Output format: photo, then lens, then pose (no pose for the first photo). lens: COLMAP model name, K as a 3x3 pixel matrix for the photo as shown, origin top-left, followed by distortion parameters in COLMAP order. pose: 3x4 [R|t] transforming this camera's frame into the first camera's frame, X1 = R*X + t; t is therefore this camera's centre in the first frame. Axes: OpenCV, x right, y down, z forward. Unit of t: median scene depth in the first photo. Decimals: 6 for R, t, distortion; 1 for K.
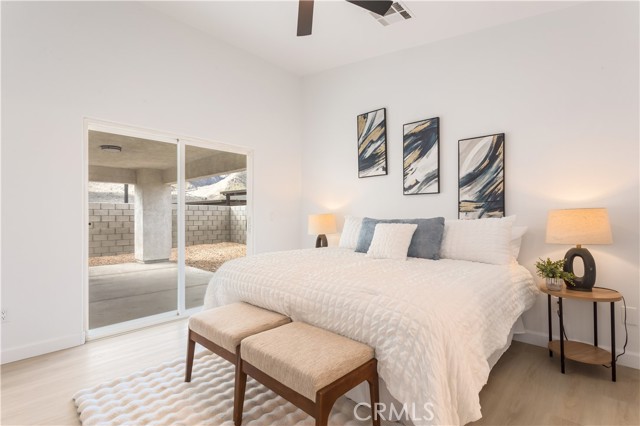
lens RADIAL K [[308.0, 0, 318.5], [0, 308.0, 212.2], [0, 0, 1]] dist [-0.003295, 0.005392]
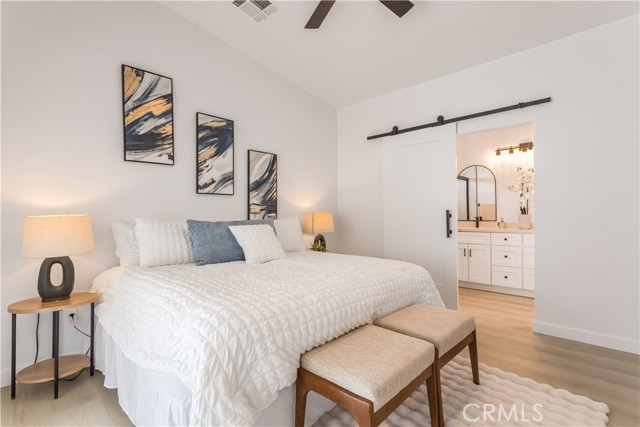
lens RADIAL K [[308.0, 0, 318.4], [0, 308.0, 216.9], [0, 0, 1]] dist [-0.003295, 0.005392]
pose [[0.004688, -0.000640, 0.999989, -0.612508], [-0.000023, 1.000000, 0.000640, 0.009882], [-0.999989, -0.000026, 0.004688, 0.684314]]
